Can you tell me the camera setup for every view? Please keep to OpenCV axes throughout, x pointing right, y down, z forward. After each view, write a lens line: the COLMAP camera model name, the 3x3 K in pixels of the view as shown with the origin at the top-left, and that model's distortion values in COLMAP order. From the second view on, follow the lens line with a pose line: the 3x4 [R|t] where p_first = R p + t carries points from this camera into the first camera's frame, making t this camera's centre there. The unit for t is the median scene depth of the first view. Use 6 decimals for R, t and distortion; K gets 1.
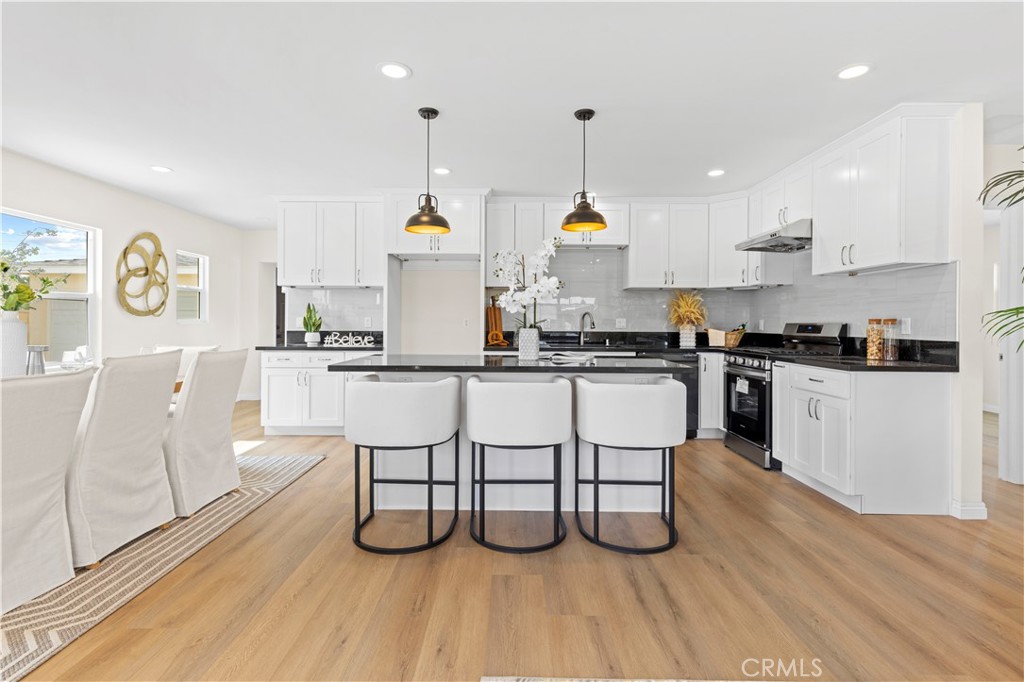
lens RADIAL K [[474.7, 0, 505.3], [0, 474.7, 323.1], [0, 0, 1]] dist [0.001479, 0.000184]
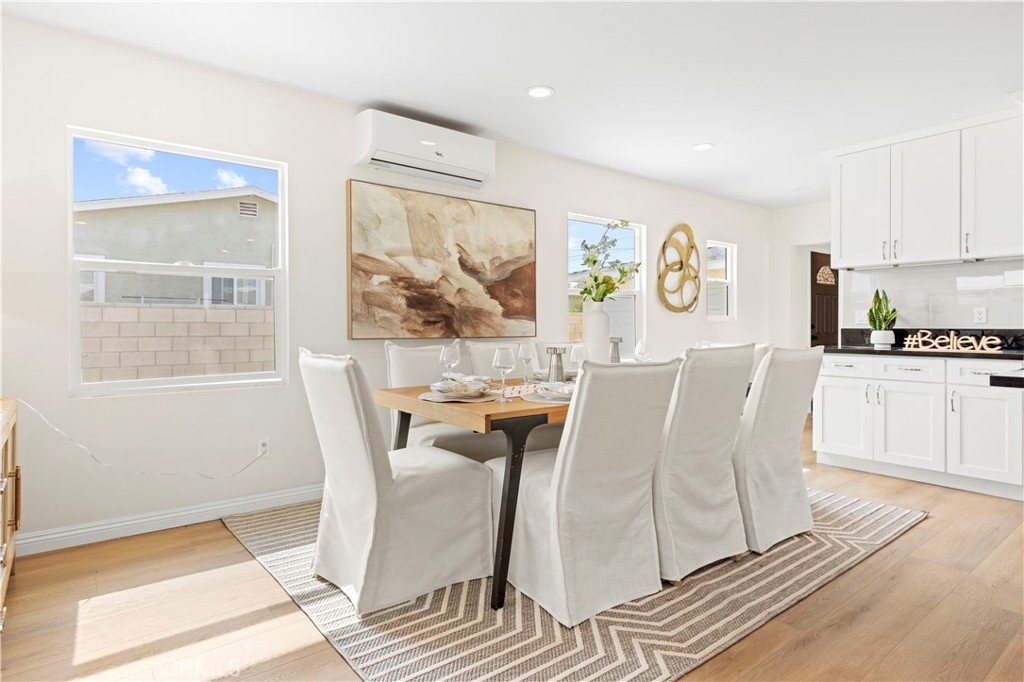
lens RADIAL K [[553.5, 0, 513.0], [0, 553.5, 329.8], [0, 0, 1]] dist [-0.002179, 0.000402]
pose [[0.626701, 0.002392, -0.779256, -0.178298], [0.000991, 0.999992, 0.003866, 0.024298], [0.779259, -0.003195, 0.626693, 0.082907]]
